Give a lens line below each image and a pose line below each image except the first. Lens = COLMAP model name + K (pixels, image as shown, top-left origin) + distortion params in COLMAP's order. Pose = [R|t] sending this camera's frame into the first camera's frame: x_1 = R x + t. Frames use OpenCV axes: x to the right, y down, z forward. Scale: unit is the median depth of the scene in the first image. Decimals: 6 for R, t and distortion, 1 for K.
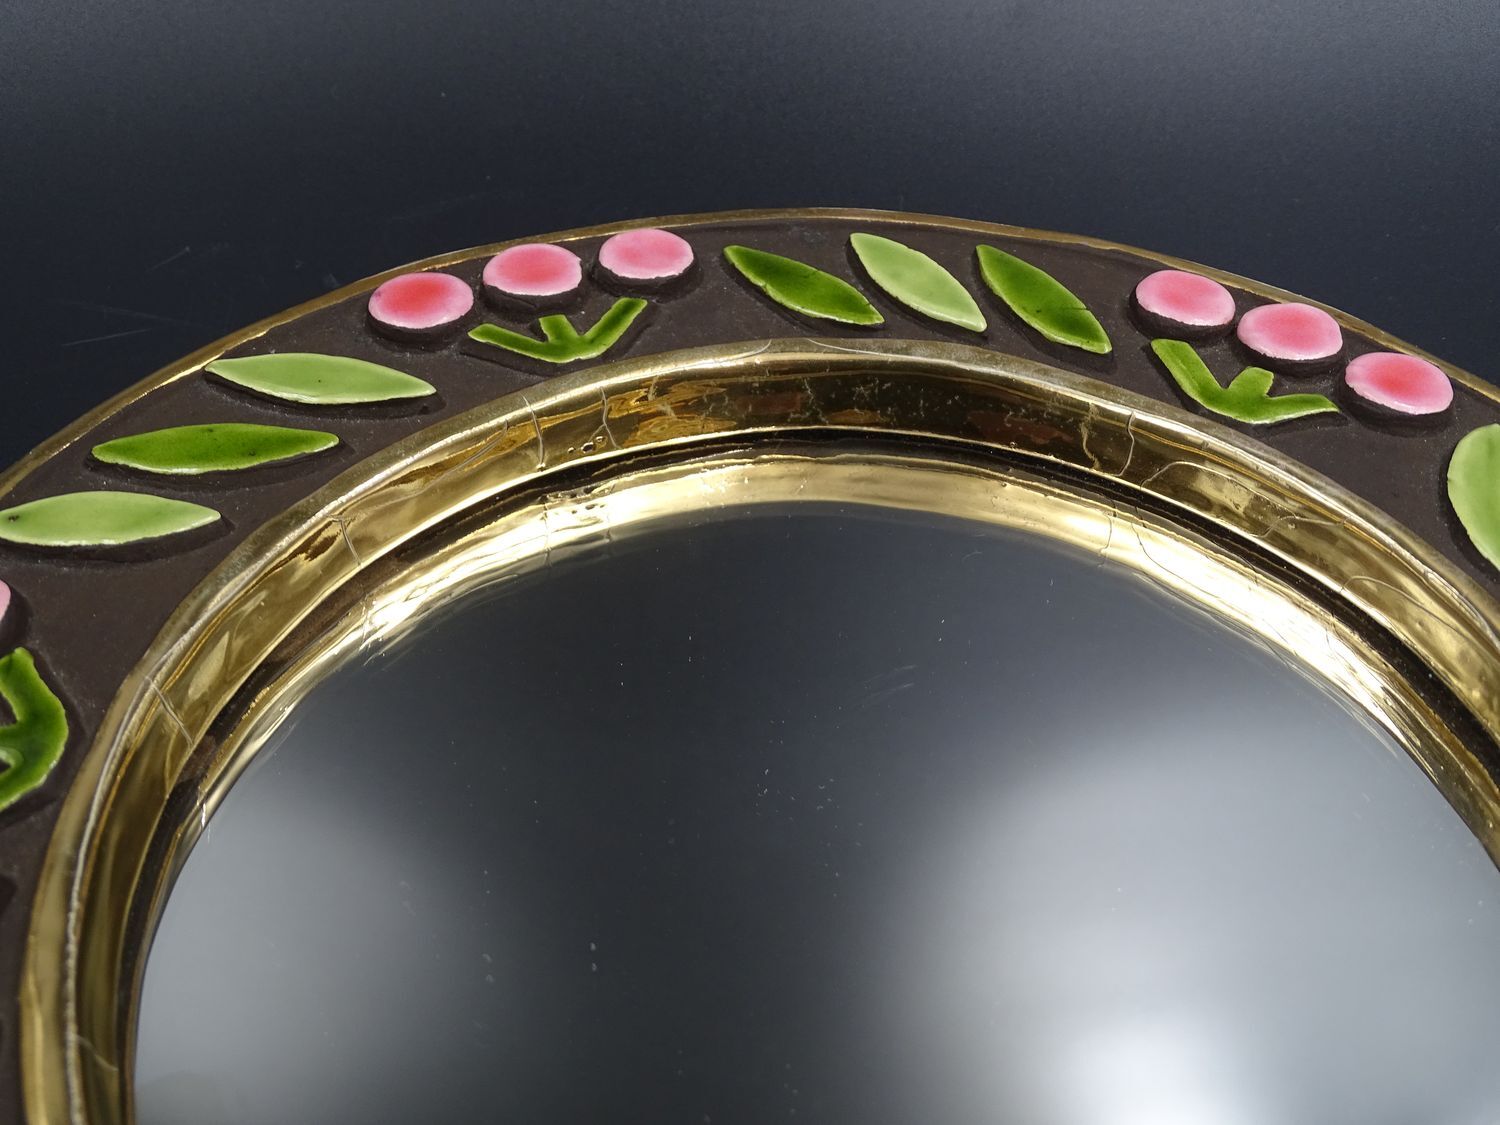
lens RADIAL K [[1836.2, 0, 750.0], [0, 1836.2, 562.5], [0, 0, 1]] dist [-0.009172, -0.007750]
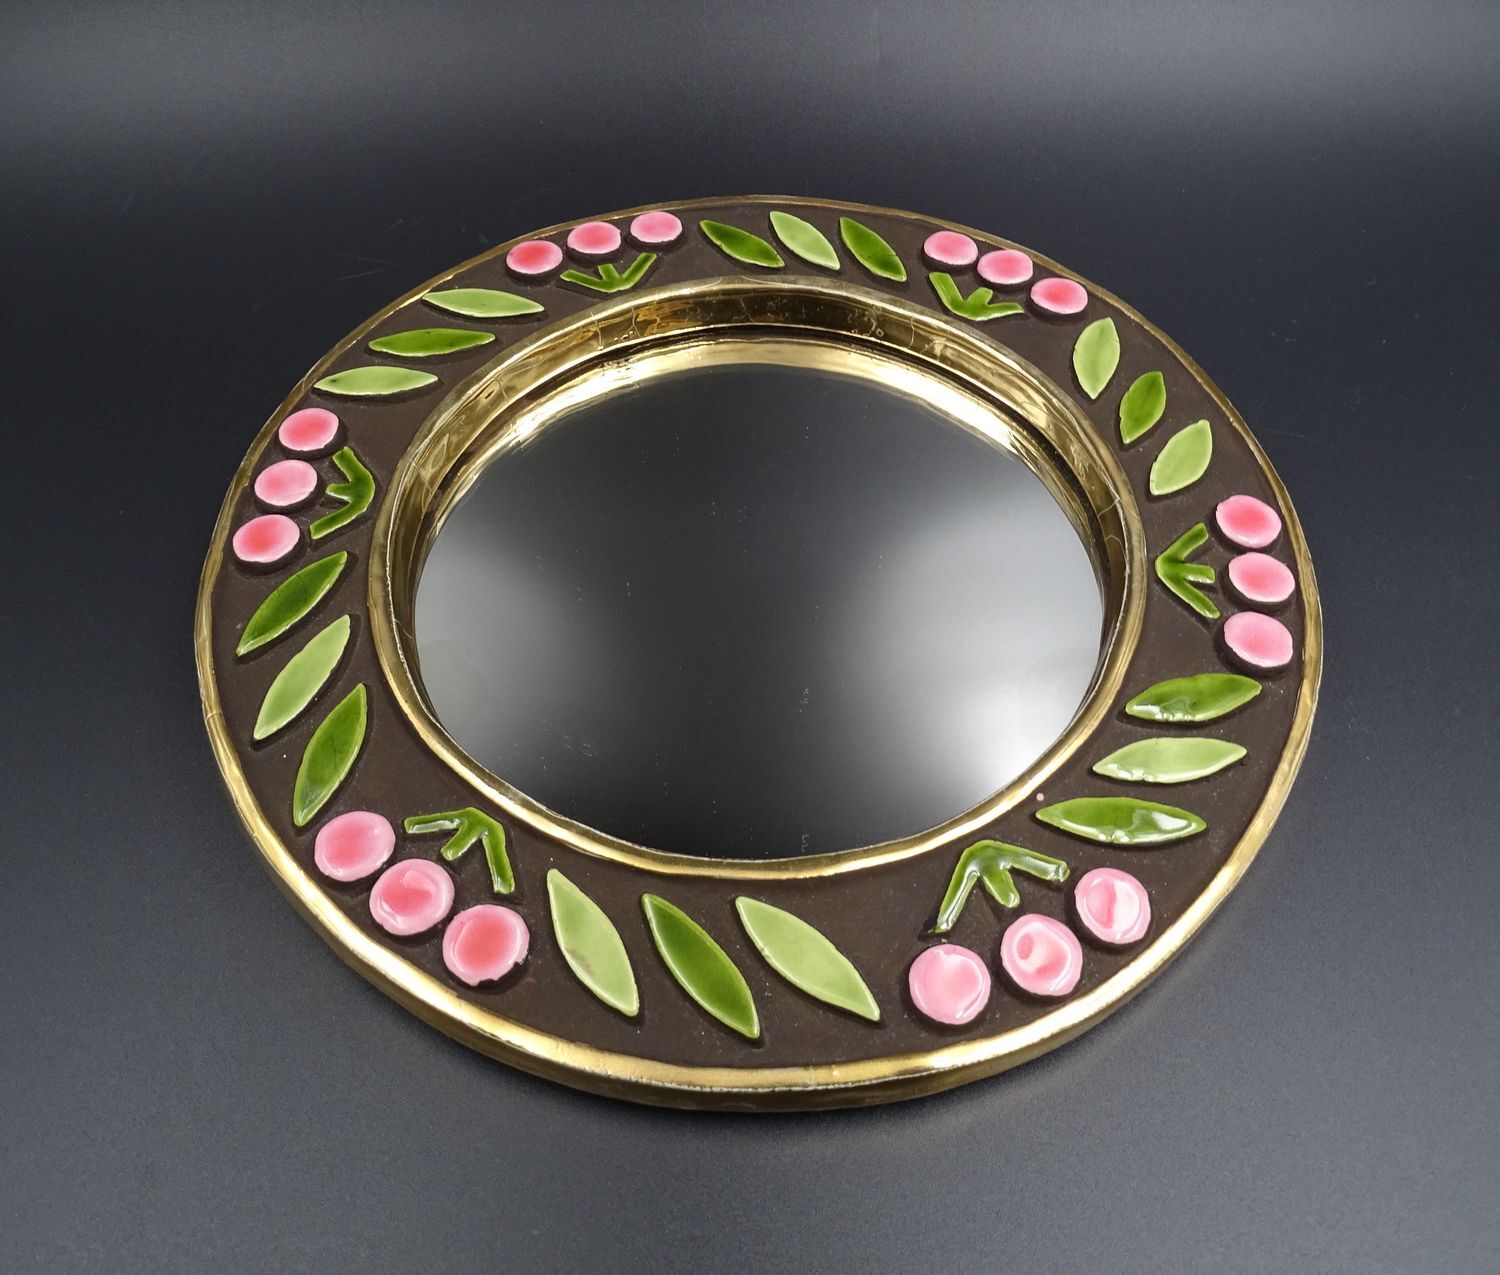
lens RADIAL K [[1389.2, 0, 746.6], [0, 1389.2, 602.7], [0, 0, 1]] dist [0.003286, 0.003831]
pose [[0.999564, -0.008532, -0.028271, 0.074359], [0.012782, 0.988027, 0.153750, -0.011268], [0.026621, -0.154044, 0.987705, -0.450178]]
